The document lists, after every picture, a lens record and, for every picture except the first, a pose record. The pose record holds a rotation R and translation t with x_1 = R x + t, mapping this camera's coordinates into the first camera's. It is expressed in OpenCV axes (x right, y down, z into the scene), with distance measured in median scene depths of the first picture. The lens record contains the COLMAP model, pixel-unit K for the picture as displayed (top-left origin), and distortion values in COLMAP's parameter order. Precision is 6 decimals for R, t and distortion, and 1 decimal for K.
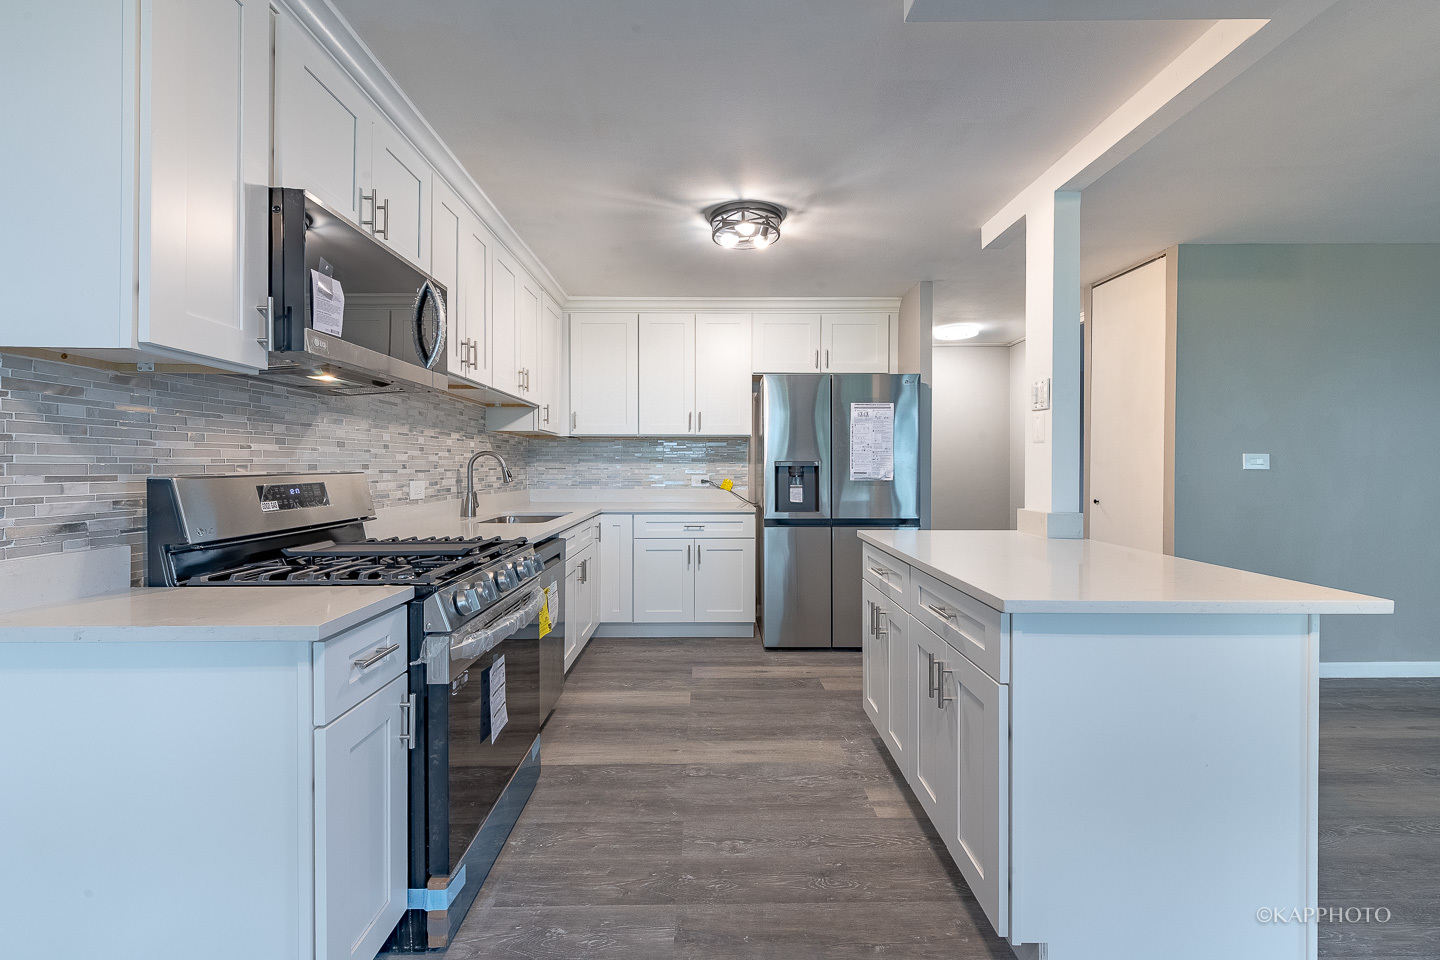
lens RADIAL K [[572.2, 0, 702.1], [0, 572.2, 459.5], [0, 0, 1]] dist [0.006046, -0.000323]
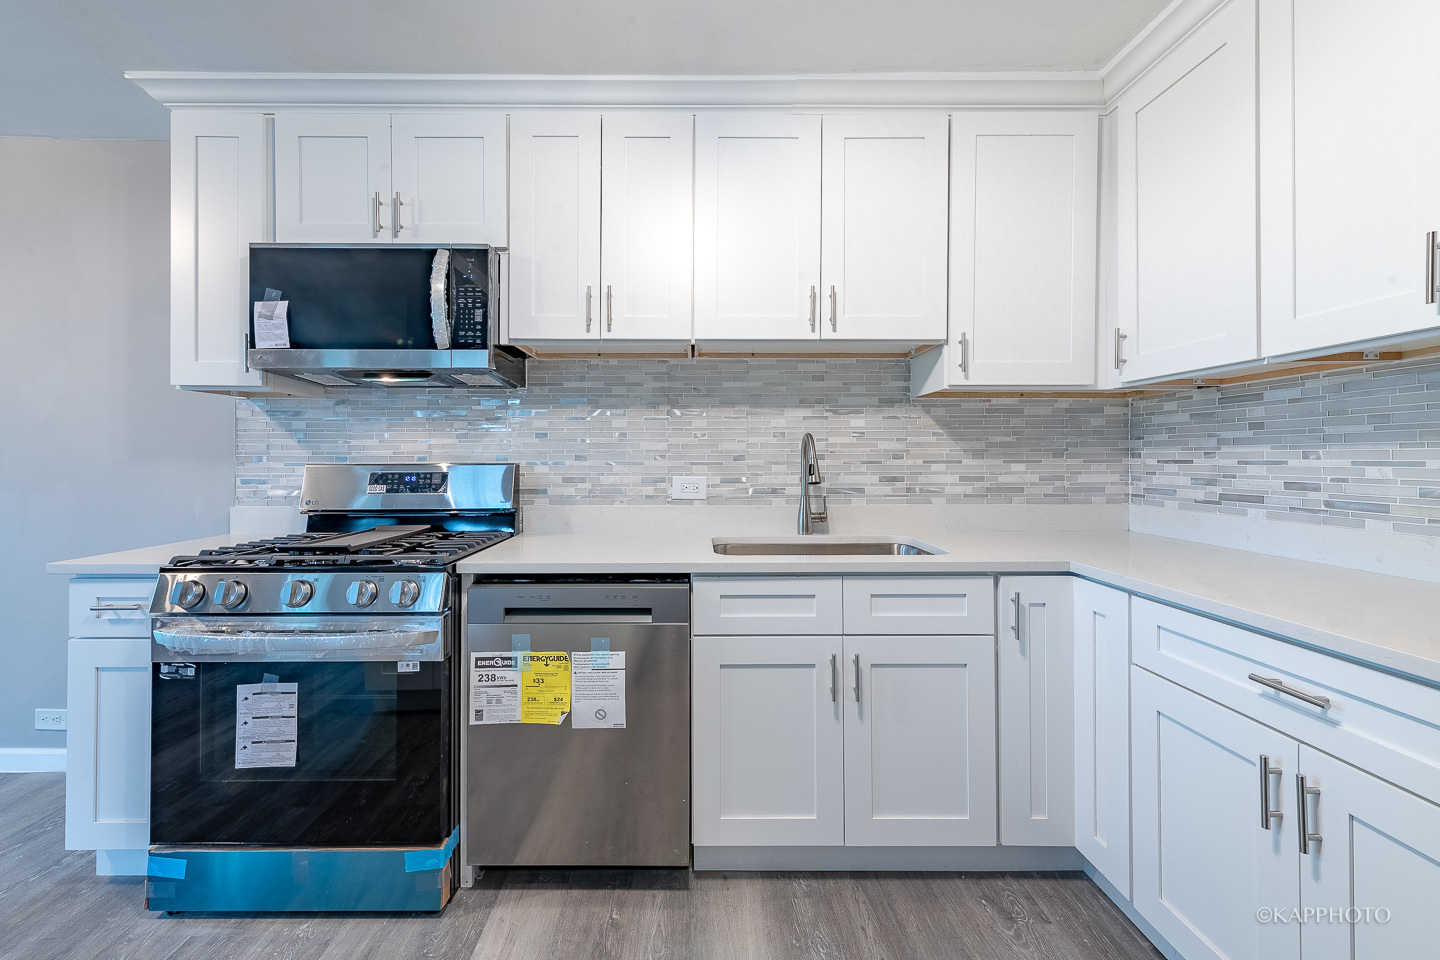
lens RADIAL K [[572.2, 0, 702.1], [0, 572.2, 459.5], [0, 0, 1]] dist [0.006046, -0.000323]
pose [[0.020221, 0.003539, -0.999789, 0.265200], [0.012904, 0.999910, 0.003801, 0.011094], [0.999712, -0.012978, 0.020174, 0.881976]]
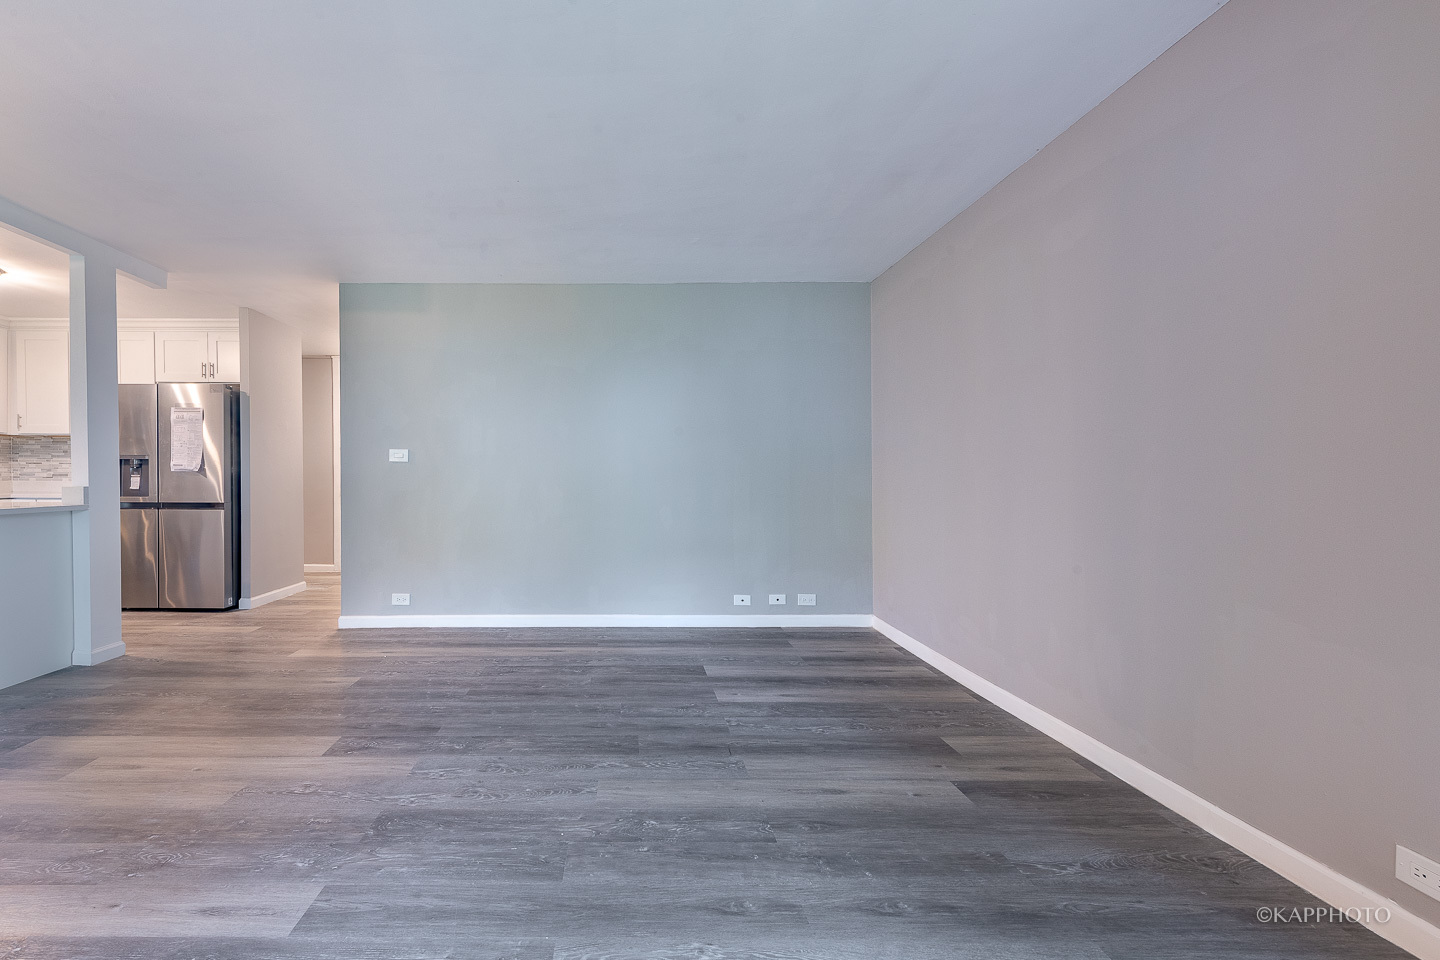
lens RADIAL K [[595.2, 0, 640.7], [0, 595.2, 490.0], [0, 0, 1]] dist [0.018010, -0.008950]
pose [[0.999997, 0.002610, -0.000093, 1.422307], [-0.002605, 0.999382, 0.035059, 0.035170], [0.000185, -0.035058, 0.999385, -0.346817]]
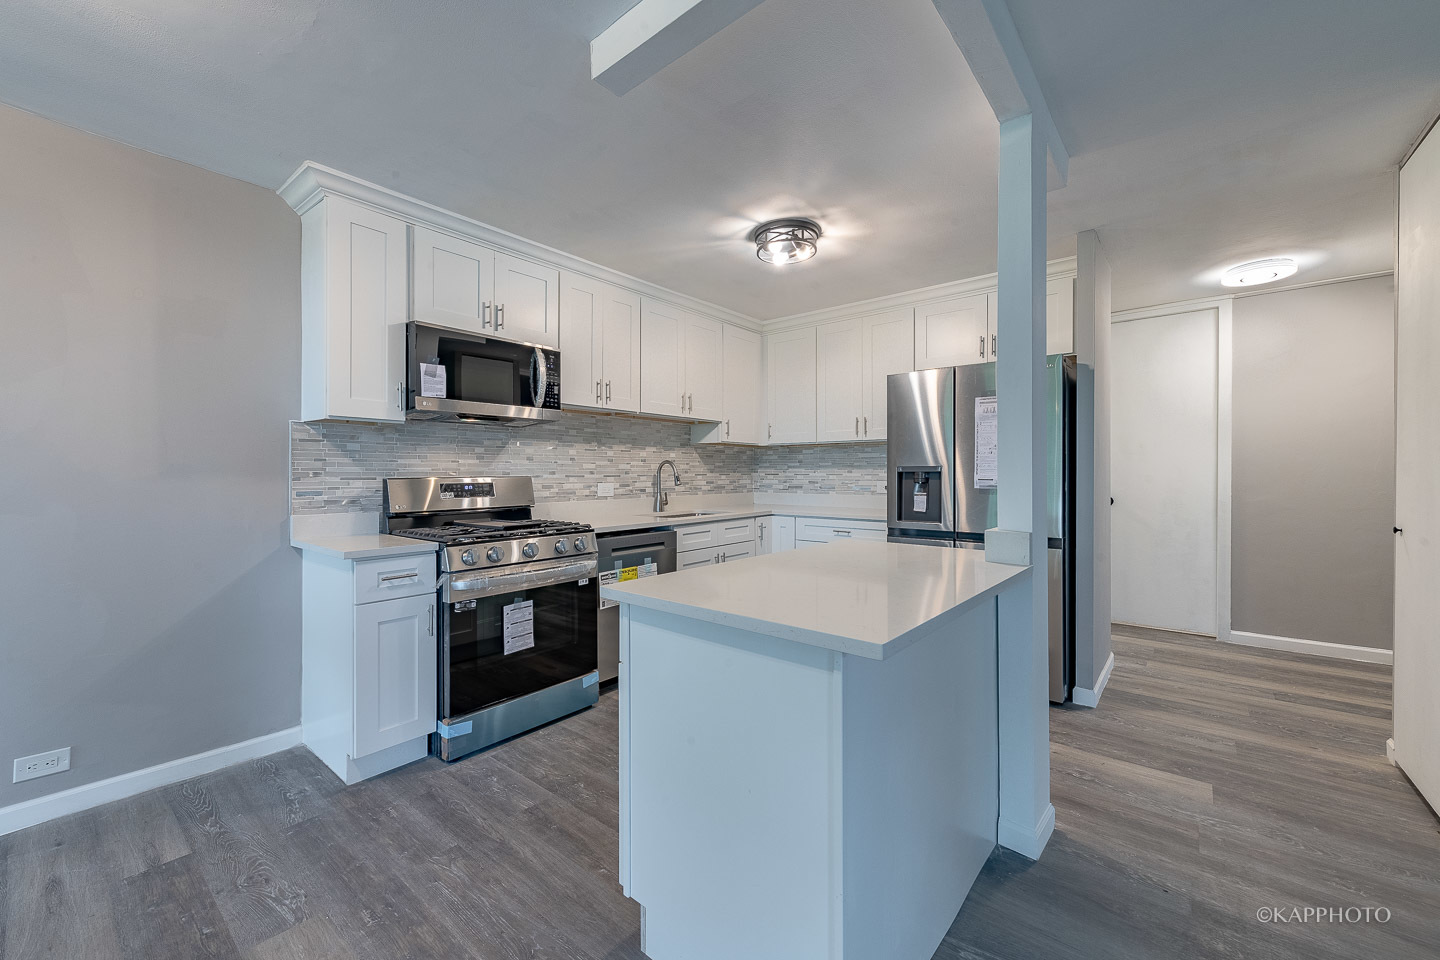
lens RADIAL K [[552.2, 0, 703.1], [0, 552.2, 482.9], [0, 0, 1]] dist [0.018511, -0.006875]
pose [[0.764689, 0.011217, -0.644302, 0.494548], [0.009241, 0.999555, 0.028370, 0.001044], [0.644334, -0.027649, 0.764244, 0.105745]]
